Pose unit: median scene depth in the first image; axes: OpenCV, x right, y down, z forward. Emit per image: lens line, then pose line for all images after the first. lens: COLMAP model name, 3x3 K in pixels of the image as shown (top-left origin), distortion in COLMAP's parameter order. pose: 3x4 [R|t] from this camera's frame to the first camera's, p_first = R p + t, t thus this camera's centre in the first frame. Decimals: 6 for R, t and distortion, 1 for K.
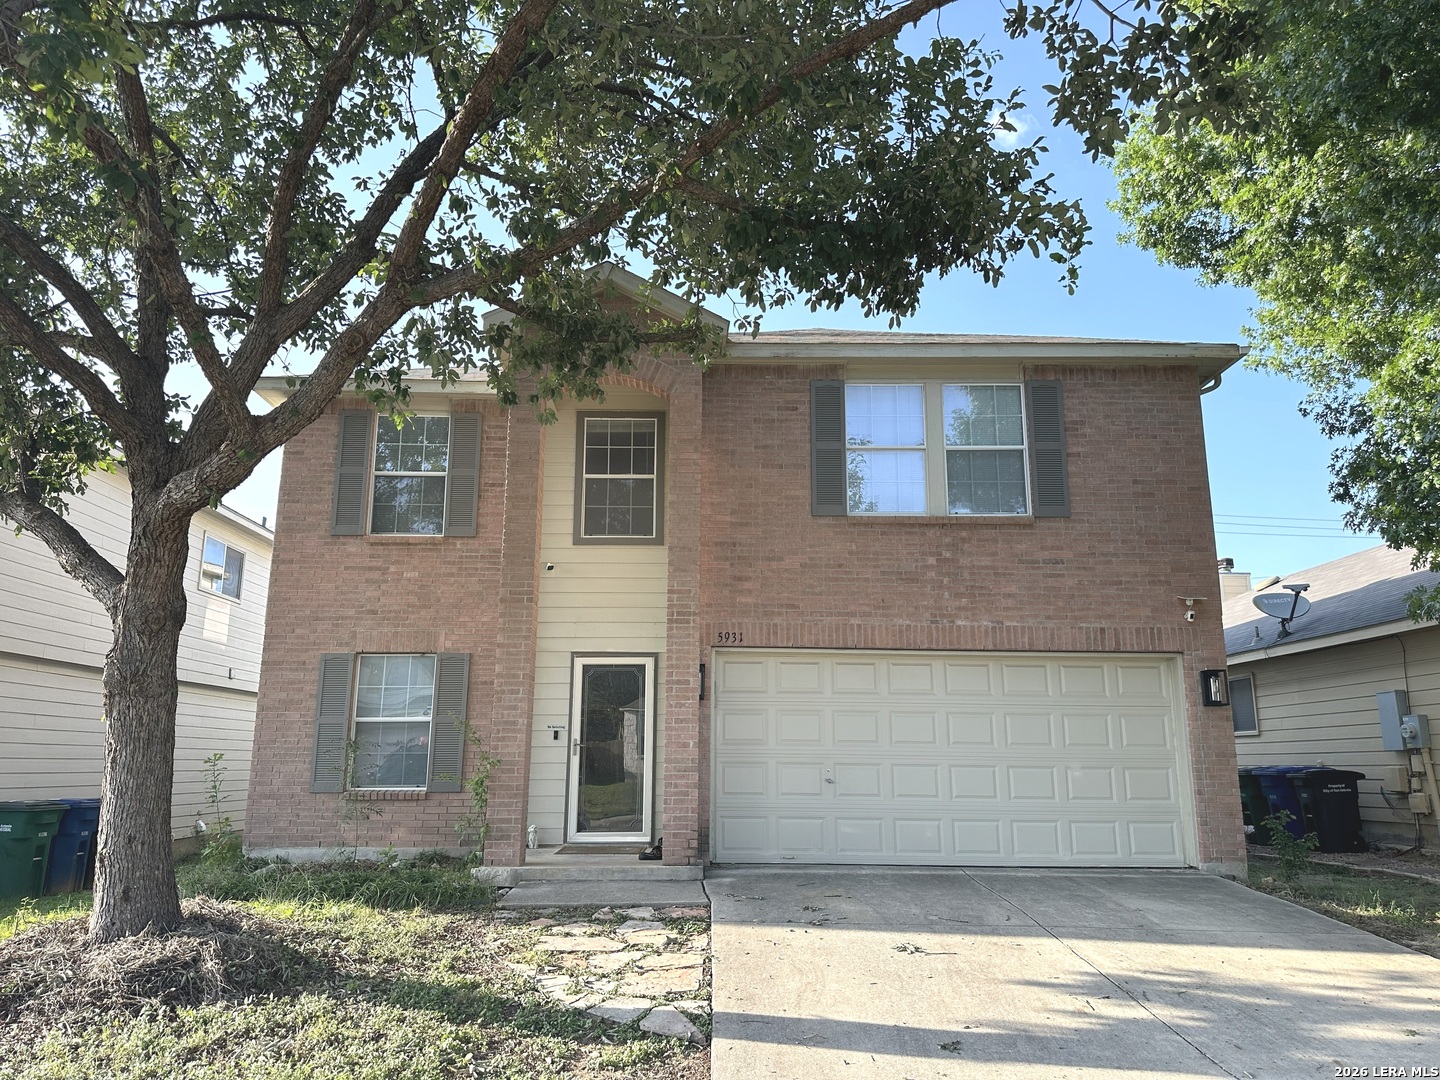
lens RADIAL K [[1019.7, 0, 715.0], [0, 1019.7, 527.9], [0, 0, 1]] dist [0.065444, -0.076707]
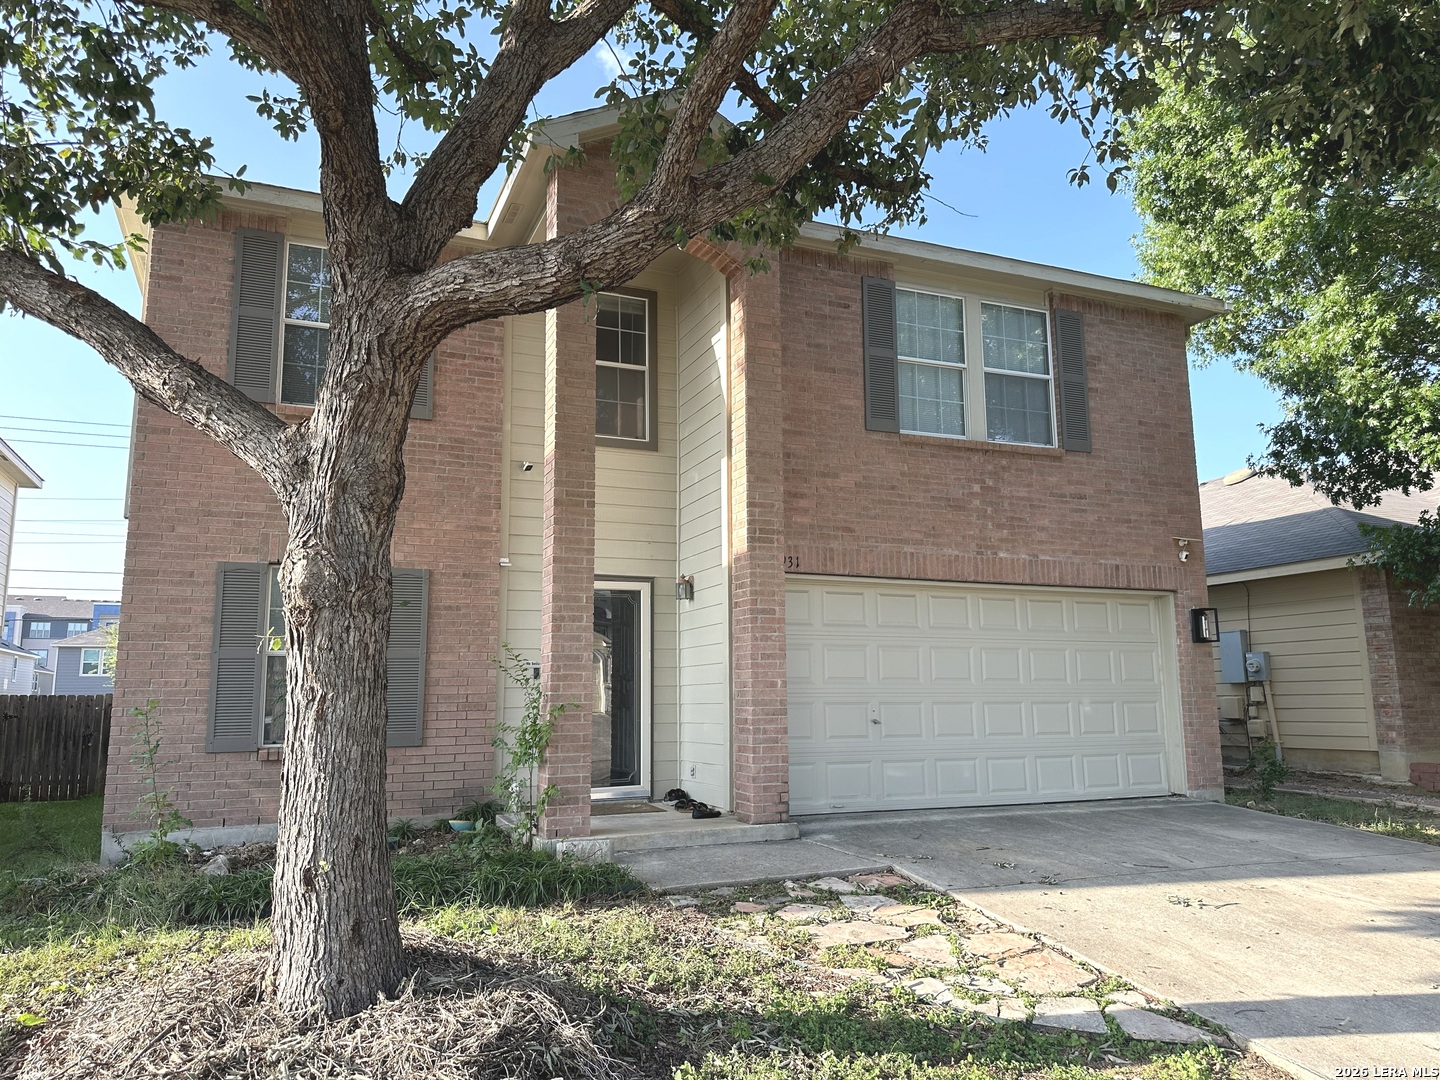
lens RADIAL K [[1019.7, 0, 718.0], [0, 1019.7, 532.9], [0, 0, 1]] dist [0.065444, -0.076707]
pose [[0.922606, 0.048118, 0.382731, -0.365227], [-0.073035, 0.996033, 0.050832, 0.042675], [-0.378767, -0.074851, 0.922460, 0.220108]]
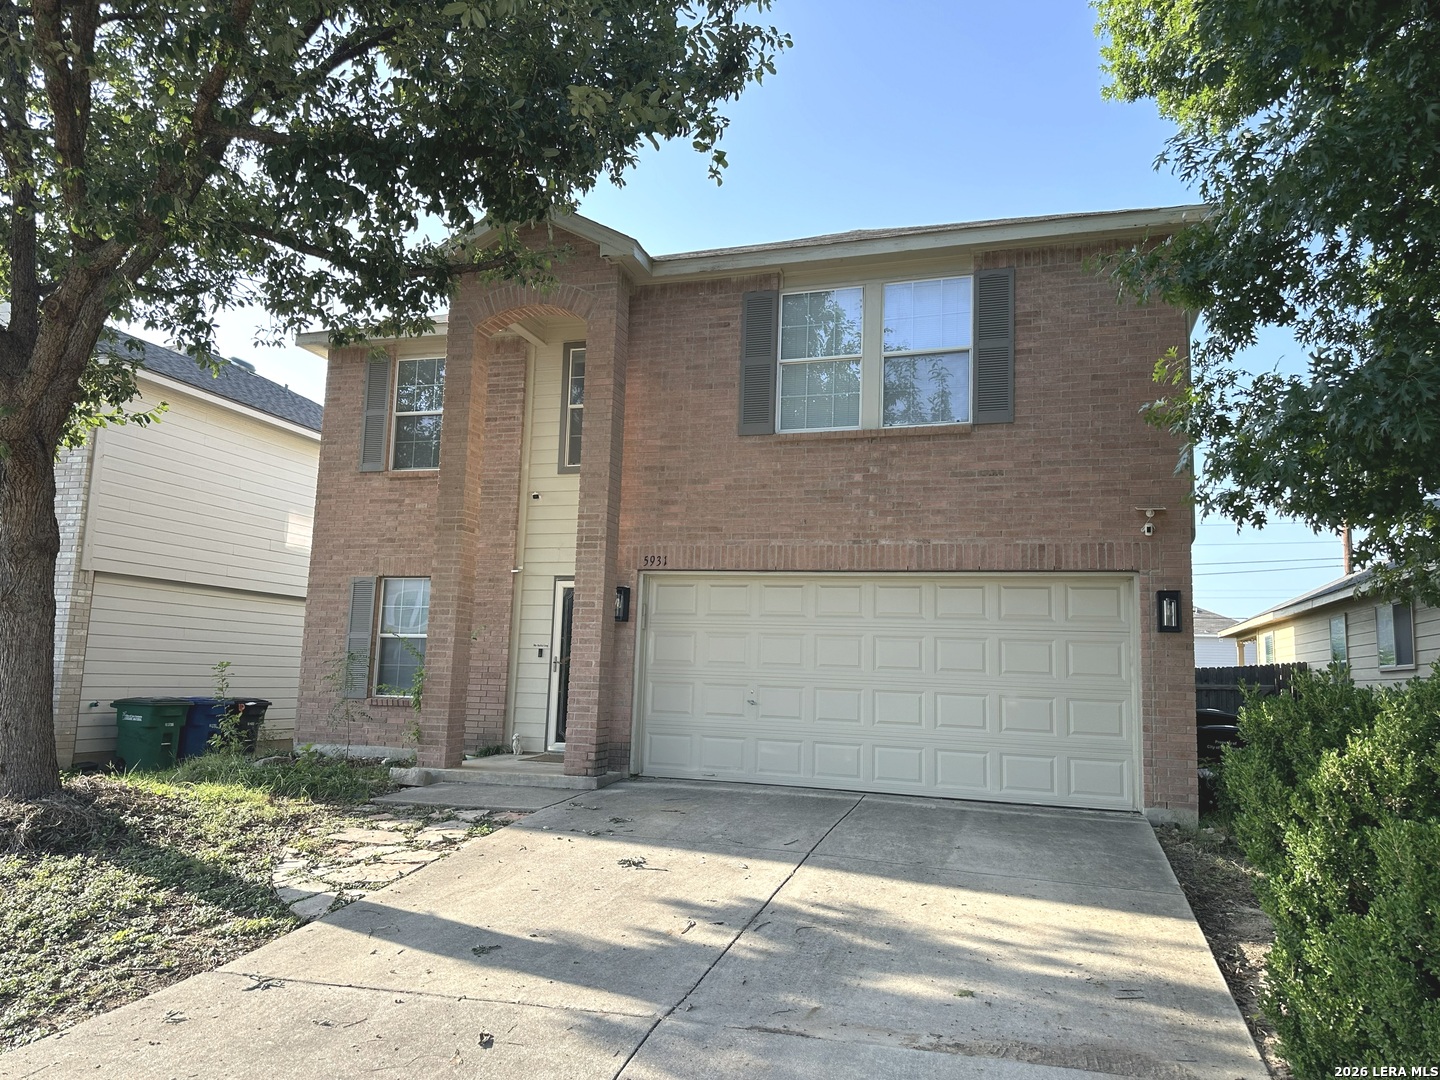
lens RADIAL K [[1019.7, 0, 717.4], [0, 1019.7, 541.9], [0, 0, 1]] dist [0.065444, -0.076707]
pose [[0.949564, -0.015602, -0.313184, 0.383364], [0.042816, 0.995858, 0.080205, 0.010443], [0.310635, -0.089569, 0.946300, 0.063640]]
